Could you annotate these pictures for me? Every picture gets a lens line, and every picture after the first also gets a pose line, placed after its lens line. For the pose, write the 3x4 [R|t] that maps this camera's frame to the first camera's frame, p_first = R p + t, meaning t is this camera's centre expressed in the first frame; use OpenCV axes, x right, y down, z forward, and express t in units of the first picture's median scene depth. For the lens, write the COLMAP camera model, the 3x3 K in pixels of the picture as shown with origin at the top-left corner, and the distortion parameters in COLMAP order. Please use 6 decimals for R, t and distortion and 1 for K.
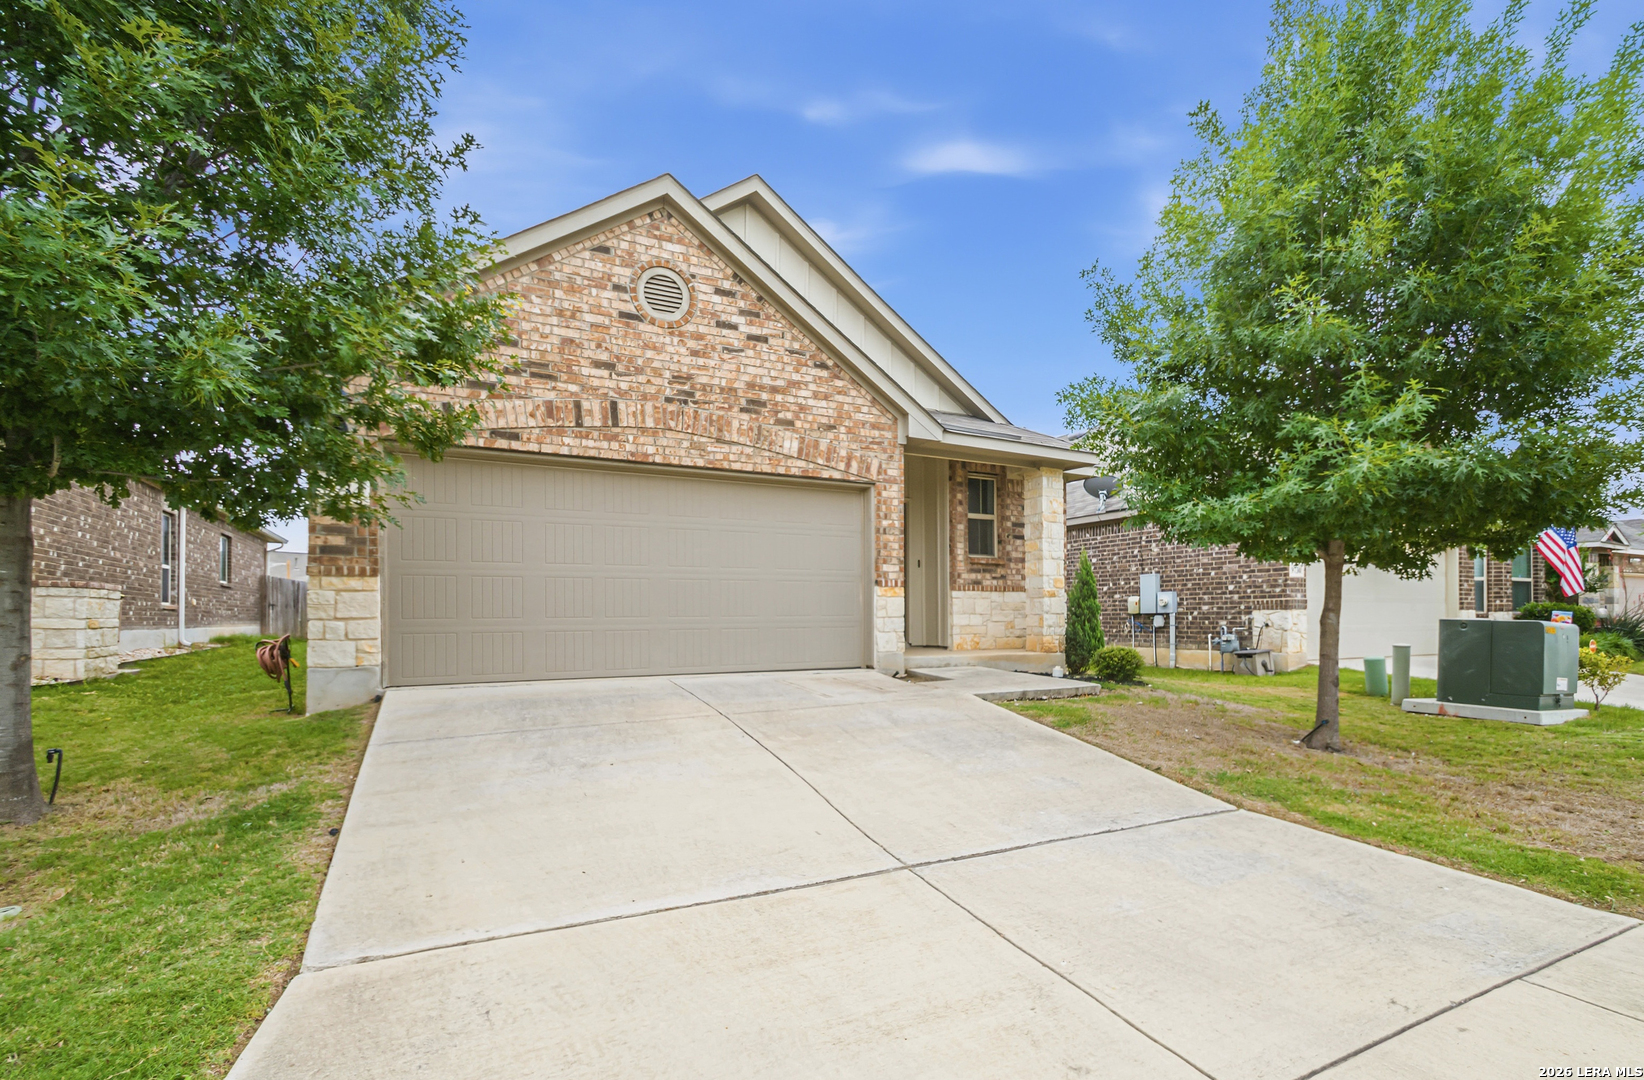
lens RADIAL K [[714.6, 0, 823.5], [0, 714.6, 606.4], [0, 0, 1]] dist [0.007843, -0.000173]
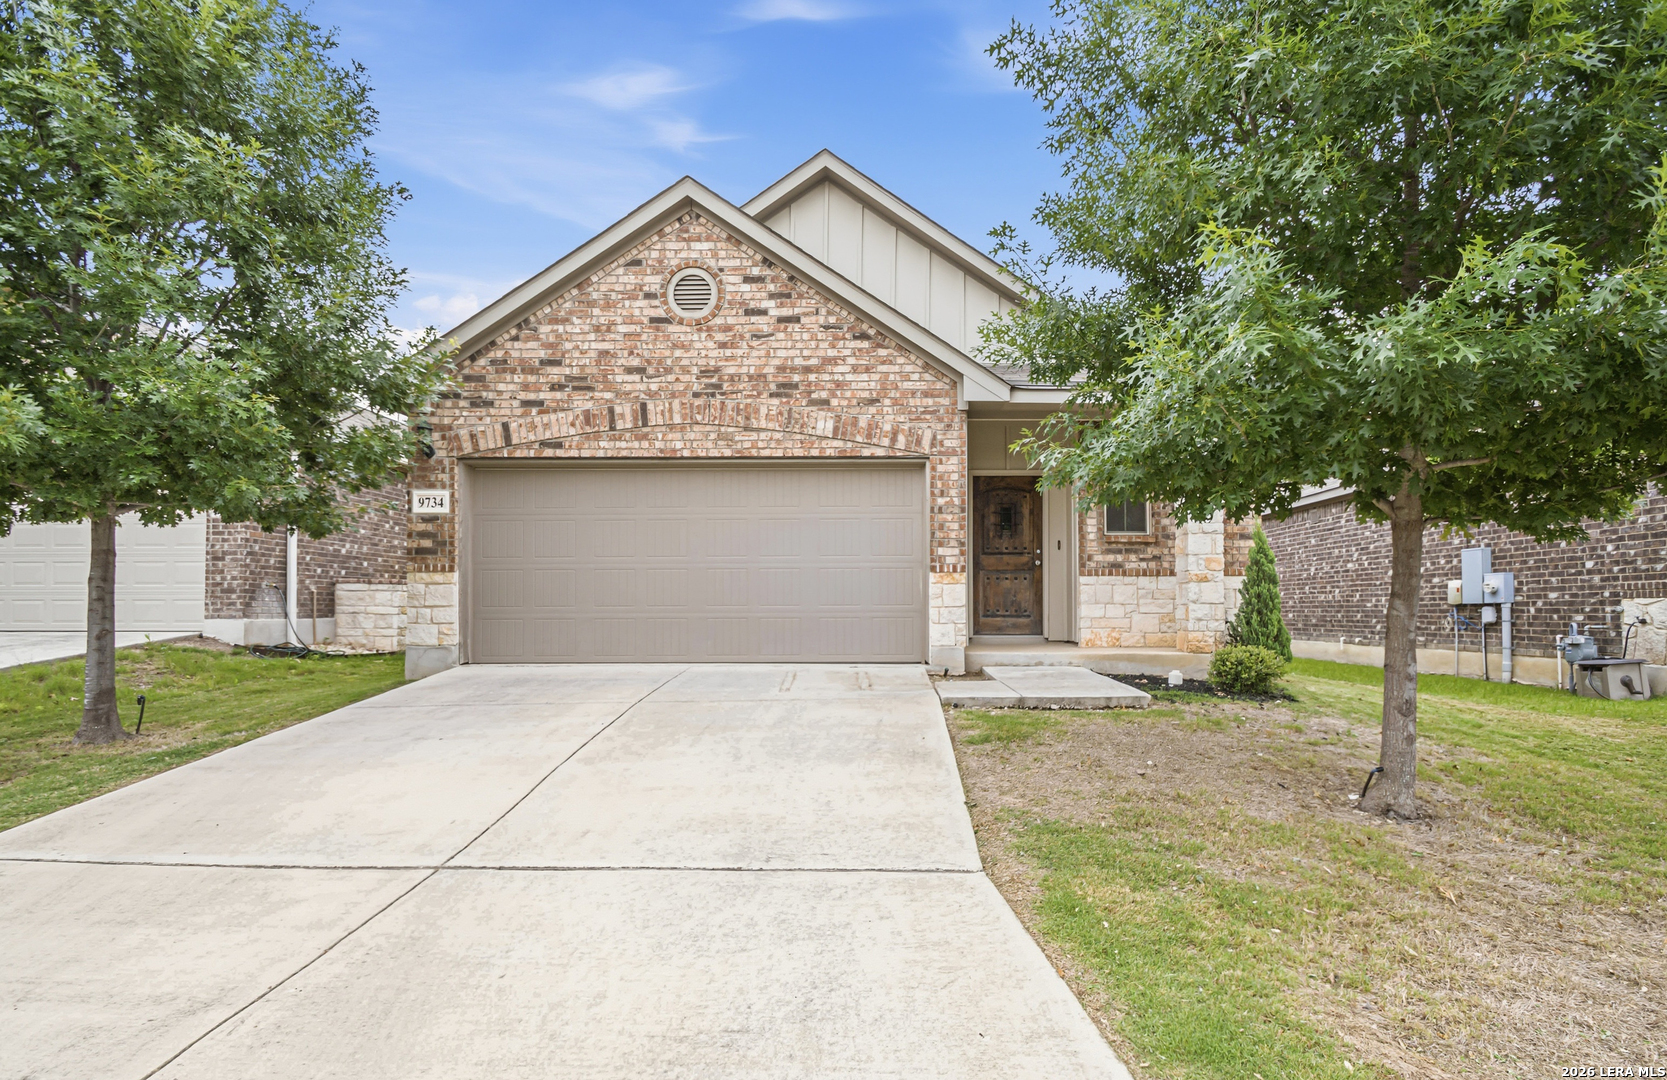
lens RADIAL K [[726.2, 0, 834.4], [0, 726.2, 591.8], [0, 0, 1]] dist [0.015225, -0.012636]
pose [[0.896620, -0.006973, -0.442745, 0.412578], [0.003378, 0.999955, -0.008907, 0.004447], [0.442787, 0.006490, 0.896603, 0.148778]]
